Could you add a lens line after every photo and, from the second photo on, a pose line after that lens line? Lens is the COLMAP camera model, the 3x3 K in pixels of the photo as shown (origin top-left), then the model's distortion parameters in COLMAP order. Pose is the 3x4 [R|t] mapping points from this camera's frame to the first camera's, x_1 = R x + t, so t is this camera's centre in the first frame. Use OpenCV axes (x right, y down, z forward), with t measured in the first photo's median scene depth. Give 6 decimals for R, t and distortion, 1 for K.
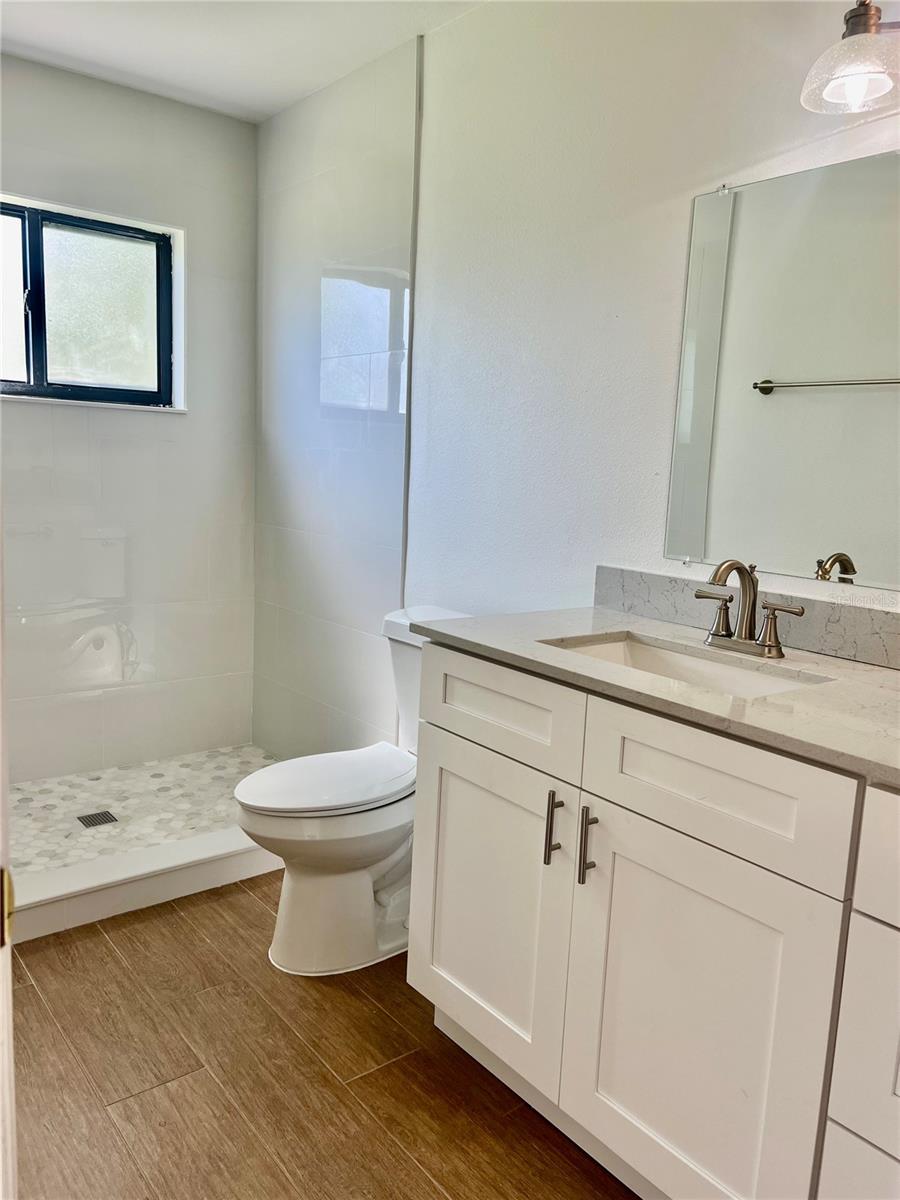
lens RADIAL K [[903.1, 0, 446.8], [0, 903.1, 602.5], [0, 0, 1]] dist [0.054402, -0.059348]
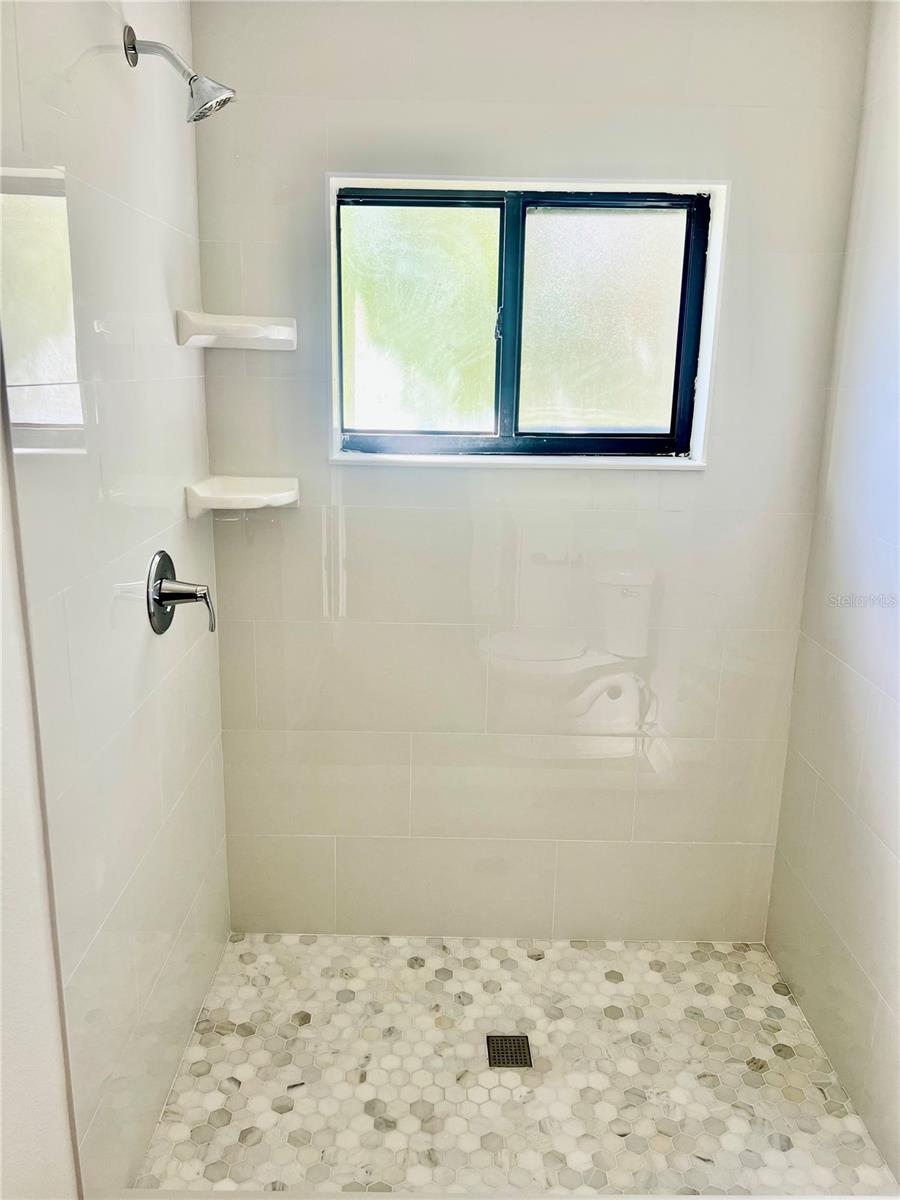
lens RADIAL K [[903.1, 0, 444.6], [0, 903.1, 595.3], [0, 0, 1]] dist [0.054402, -0.059348]
pose [[0.785389, 0.120936, -0.607074, -0.024788], [-0.075294, 0.992111, 0.100231, -0.176135], [0.614406, -0.033011, 0.788299, 0.376623]]
